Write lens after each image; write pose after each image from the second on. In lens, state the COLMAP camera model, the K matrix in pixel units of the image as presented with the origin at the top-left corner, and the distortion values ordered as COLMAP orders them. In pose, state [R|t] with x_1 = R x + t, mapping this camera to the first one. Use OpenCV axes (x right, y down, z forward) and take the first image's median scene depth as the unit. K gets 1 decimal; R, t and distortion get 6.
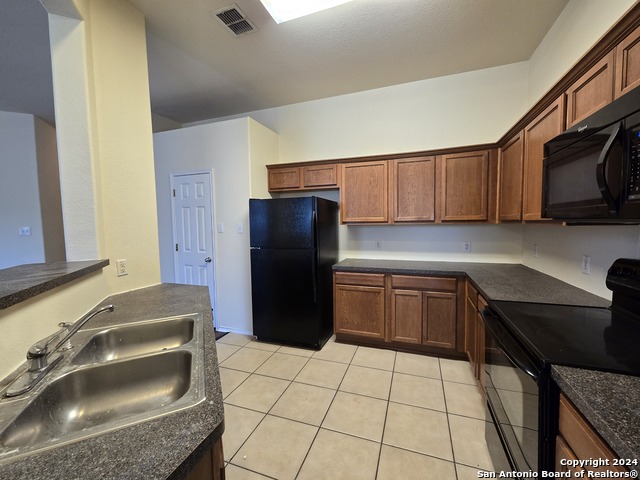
lens RADIAL K [[263.2, 0, 325.6], [0, 263.2, 238.1], [0, 0, 1]] dist [0.000619, 0.000312]
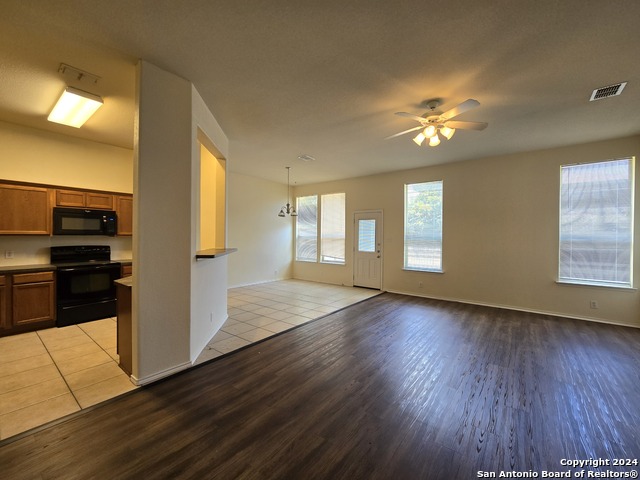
lens RADIAL K [[263.2, 0, 325.6], [0, 263.2, 238.1], [0, 0, 1]] dist [0.000619, 0.000312]
pose [[-0.953835, 0.004606, 0.300296, -1.433185], [0.024966, 0.997638, 0.063999, -0.071546], [-0.299291, 0.068542, -0.951697, 1.481539]]
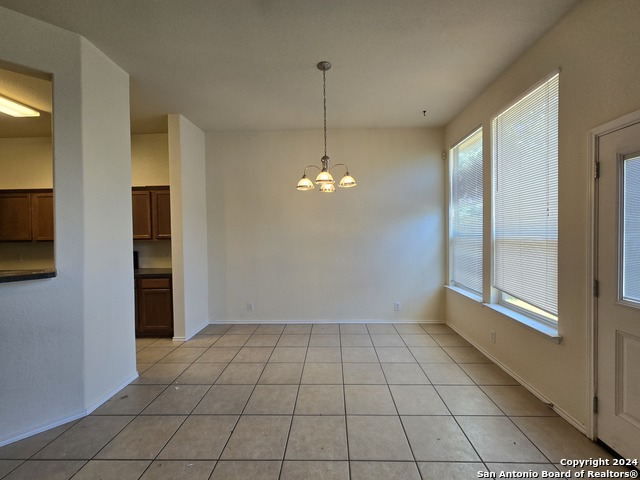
lens RADIAL K [[263.2, 0, 325.6], [0, 263.2, 238.1], [0, 0, 1]] dist [0.000619, 0.000312]
pose [[-0.310493, 0.006671, 0.950552, -1.308094], [0.078503, 0.996739, 0.018647, 0.037454], [-0.947329, 0.080411, -0.310004, -0.325440]]
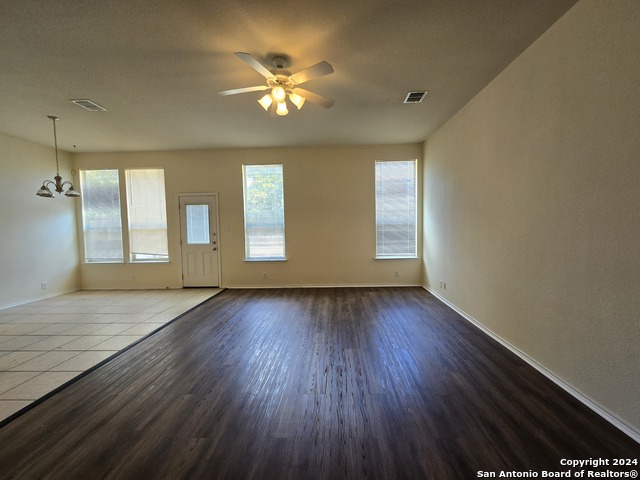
lens RADIAL K [[256.5, 0, 323.7], [0, 256.5, 239.1], [0, 0, 1]] dist [-0.000460, 0.000047]
pose [[-0.950354, 0.050066, -0.307117, -1.365140], [0.012432, 0.992293, 0.123292, -0.043799], [0.310923, 0.113352, -0.943651, 1.173594]]
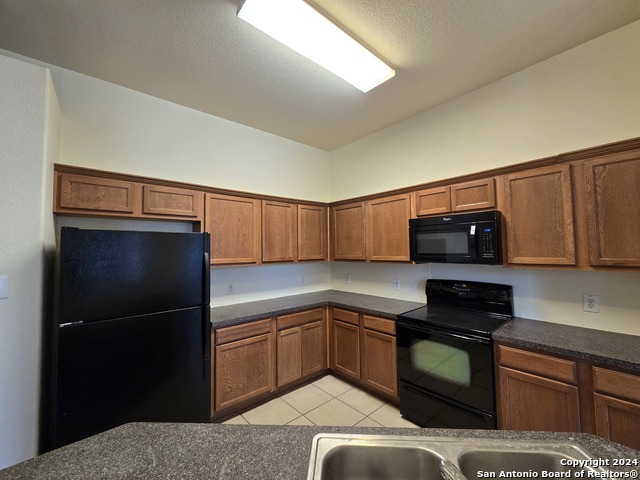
lens RADIAL K [[263.2, 0, 325.6], [0, 263.2, 238.1], [0, 0, 1]] dist [0.000619, 0.000312]
pose [[0.479320, 0.045112, 0.876480, -0.534825], [0.062414, 0.994397, -0.085314, -0.057602], [-0.875418, 0.095597, 0.473819, 0.348544]]
